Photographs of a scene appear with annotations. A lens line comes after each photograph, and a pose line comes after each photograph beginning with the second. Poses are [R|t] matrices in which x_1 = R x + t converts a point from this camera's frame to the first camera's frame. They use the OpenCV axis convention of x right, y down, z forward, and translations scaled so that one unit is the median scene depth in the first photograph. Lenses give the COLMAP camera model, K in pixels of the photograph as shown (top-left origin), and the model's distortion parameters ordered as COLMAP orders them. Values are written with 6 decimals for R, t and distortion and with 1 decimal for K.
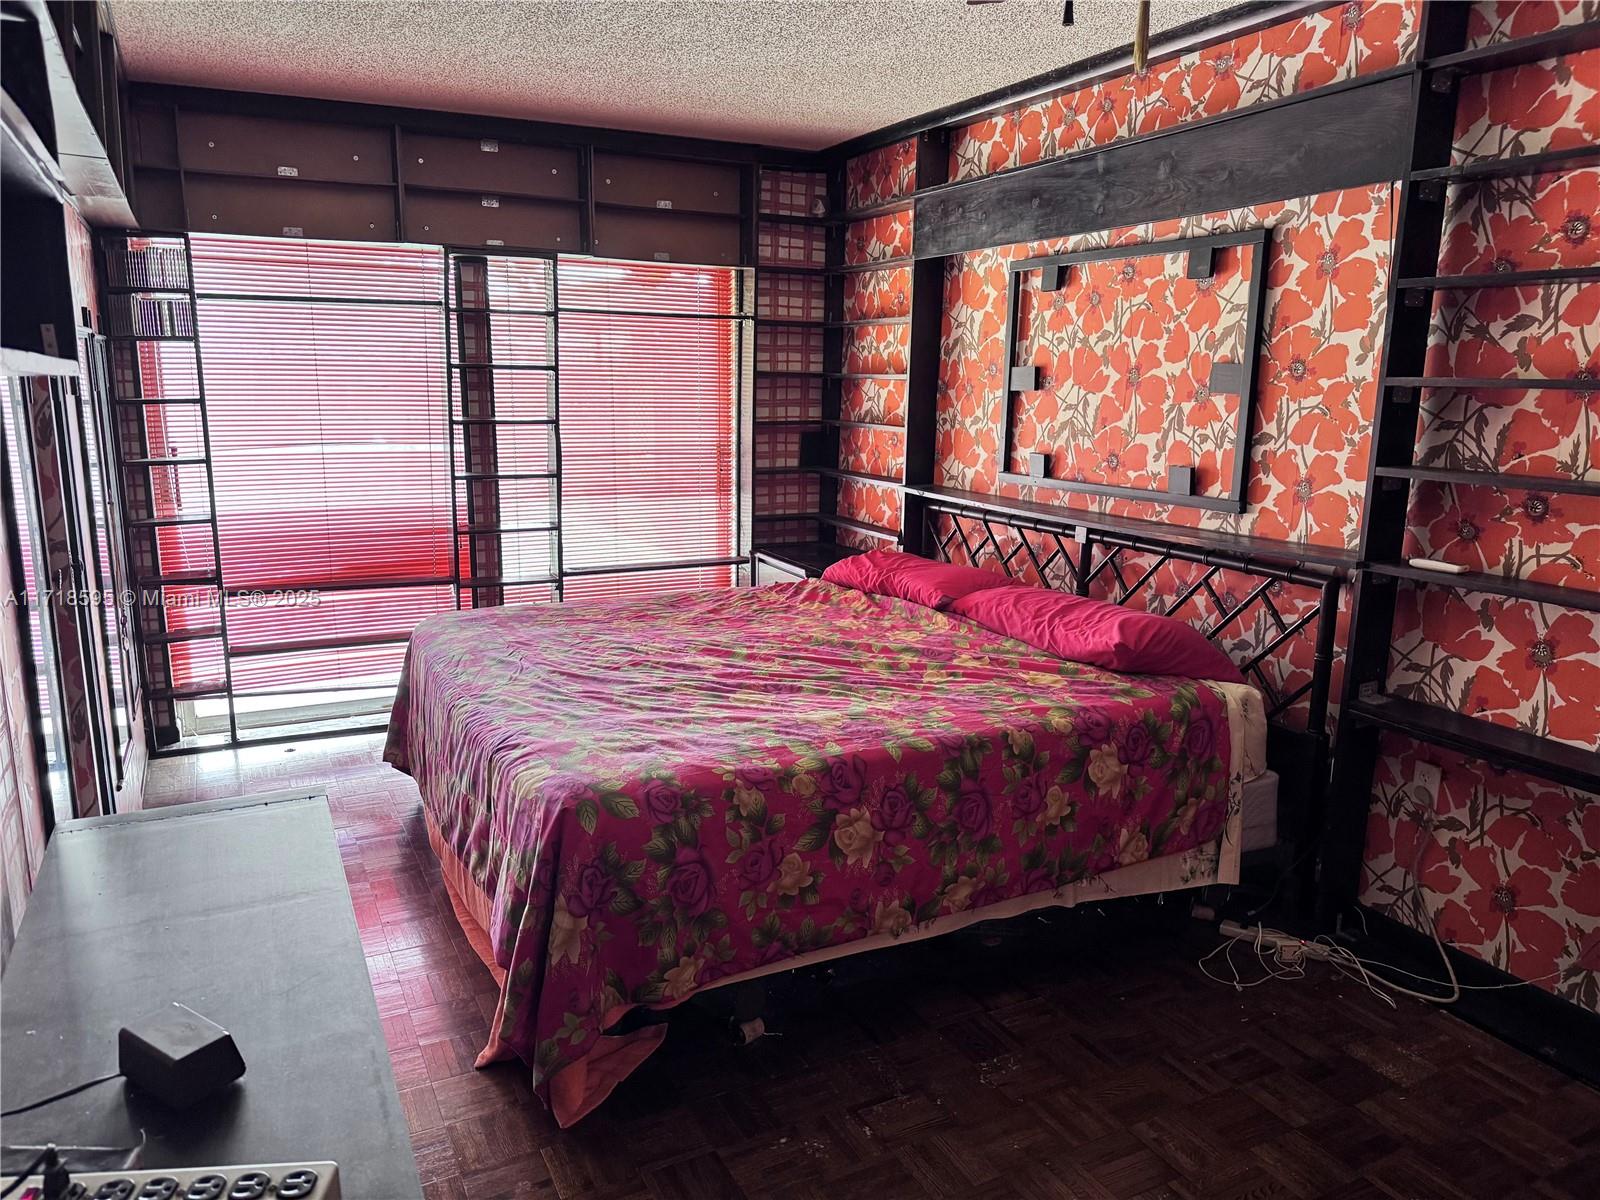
lens RADIAL K [[1126.7, 0, 793.8], [0, 1126.7, 598.1], [0, 0, 1]] dist [0.012568, -0.016211]
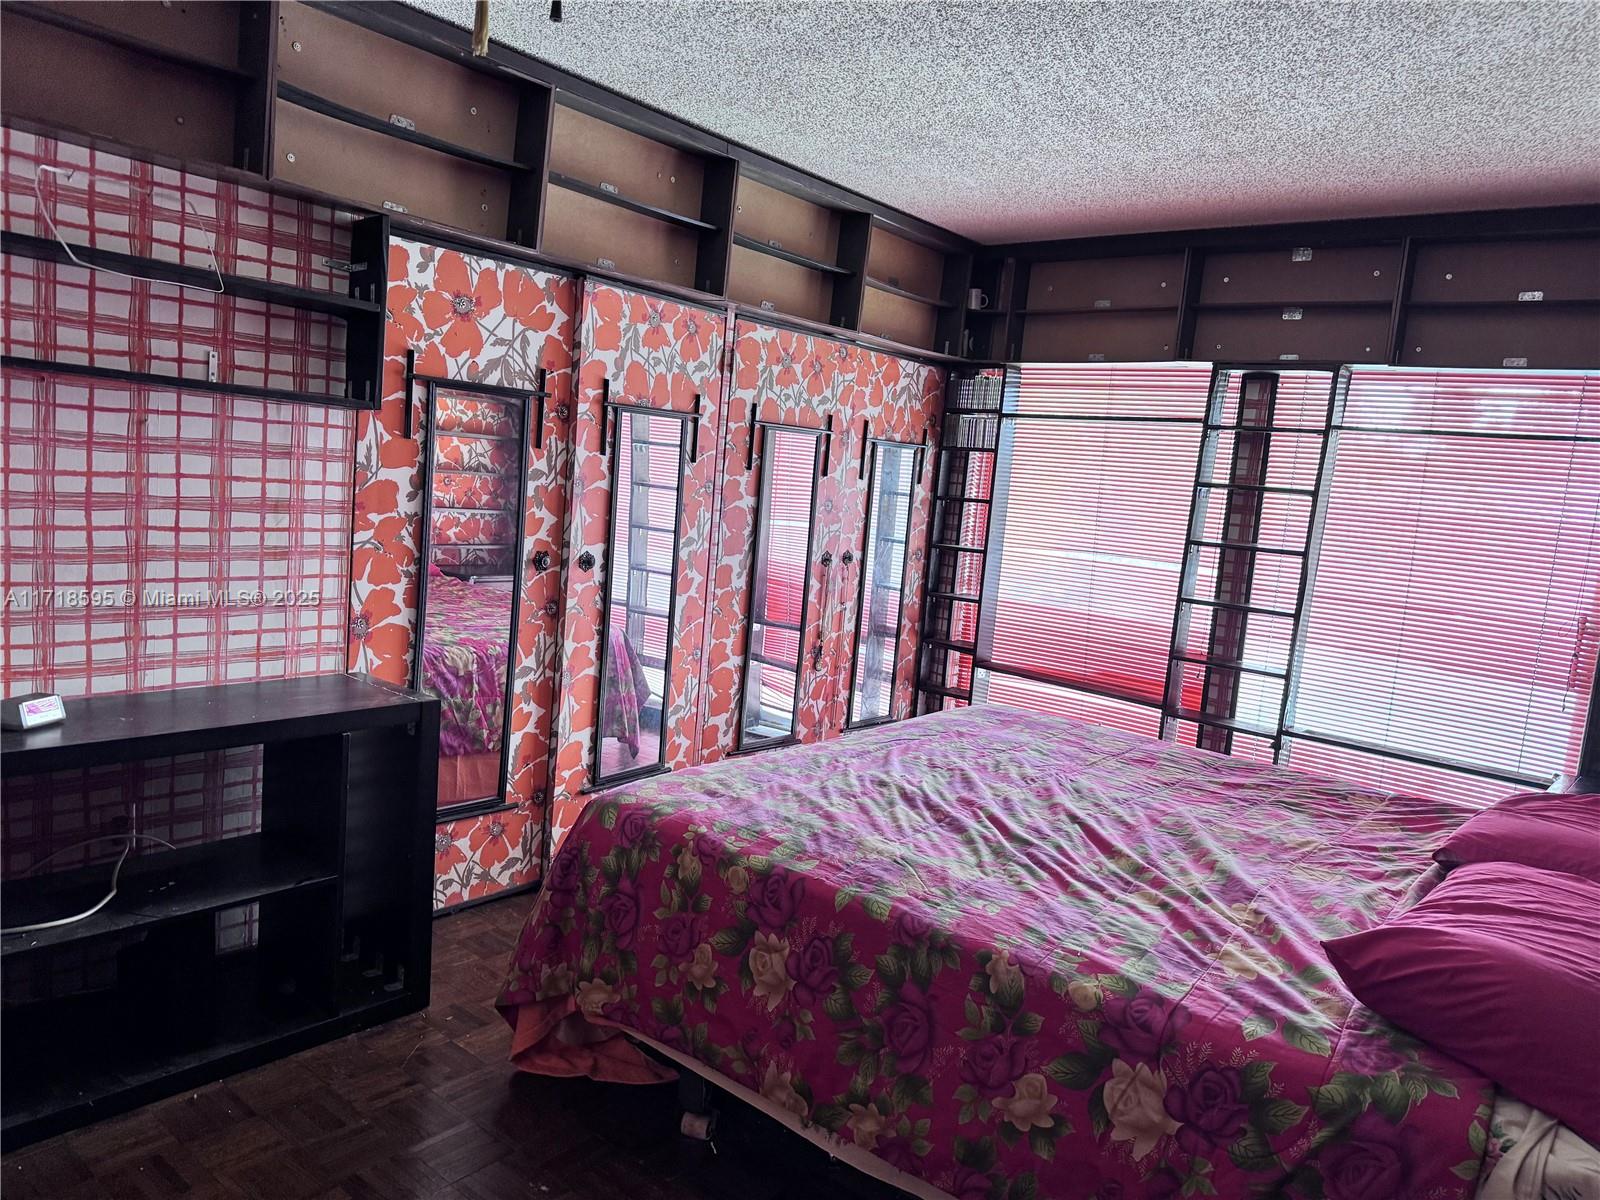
lens RADIAL K [[1126.7, 0, 794.5], [0, 1126.7, 606.6], [0, 0, 1]] dist [0.012568, -0.016211]
pose [[0.366705, 0.133807, -0.920665, 0.670562], [-0.256645, 0.965753, 0.038137, -0.077003], [0.894238, 0.222299, 0.388487, 0.490504]]
